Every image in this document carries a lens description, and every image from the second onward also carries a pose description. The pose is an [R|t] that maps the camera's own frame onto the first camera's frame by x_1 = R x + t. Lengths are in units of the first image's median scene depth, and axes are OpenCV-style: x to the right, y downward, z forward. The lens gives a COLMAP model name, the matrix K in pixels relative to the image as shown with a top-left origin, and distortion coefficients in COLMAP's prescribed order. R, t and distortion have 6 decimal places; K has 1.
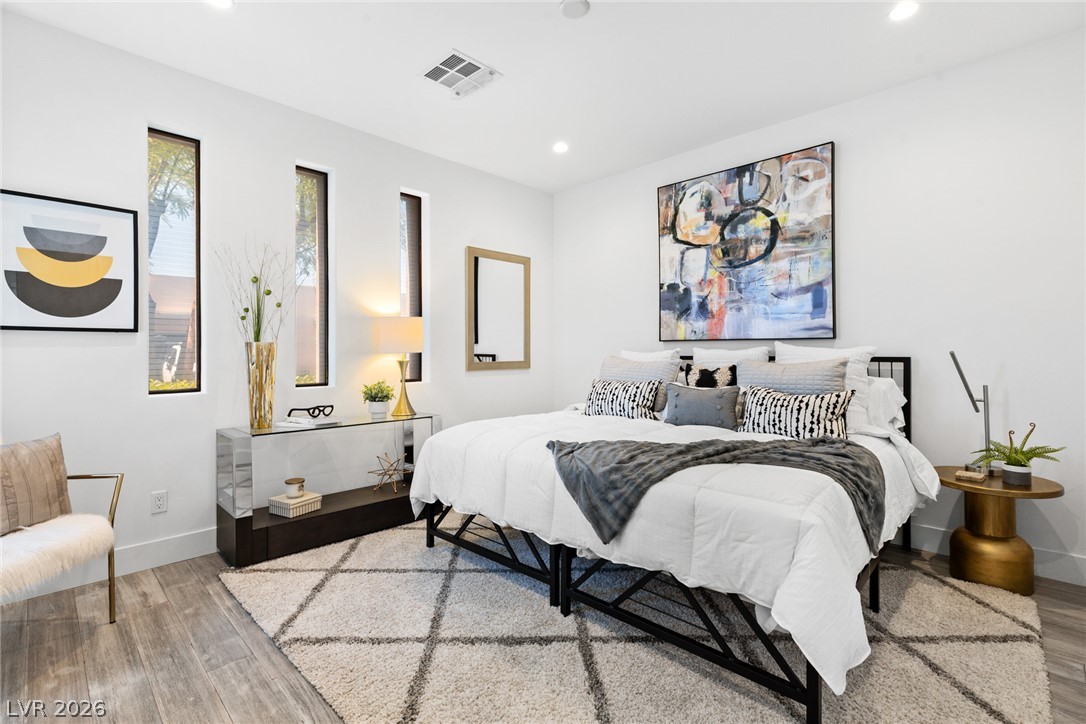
lens RADIAL K [[481.6, 0, 541.1], [0, 481.6, 358.0], [0, 0, 1]] dist [0.003762, 0.000516]
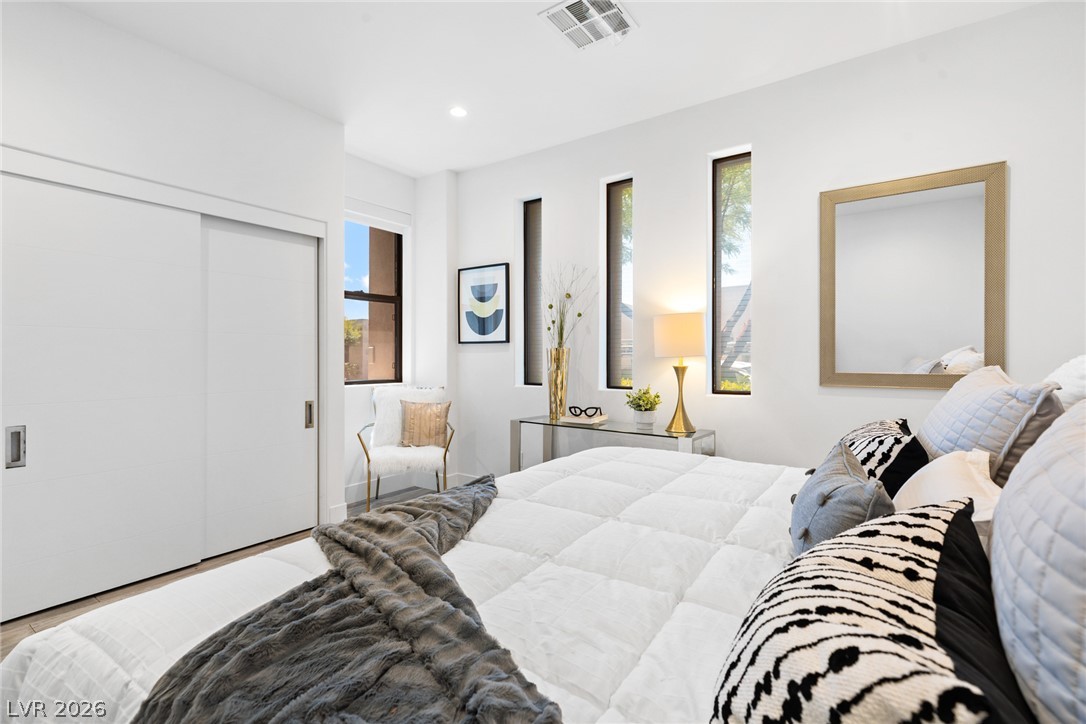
lens RADIAL K [[481.6, 0, 541.1], [0, 481.6, 358.0], [0, 0, 1]] dist [0.003762, 0.000516]
pose [[0.185843, 0.003464, -0.982573, 0.655882], [-0.011260, 0.999936, 0.001396, -0.008637], [0.982515, 0.010804, 0.185870, 0.824260]]
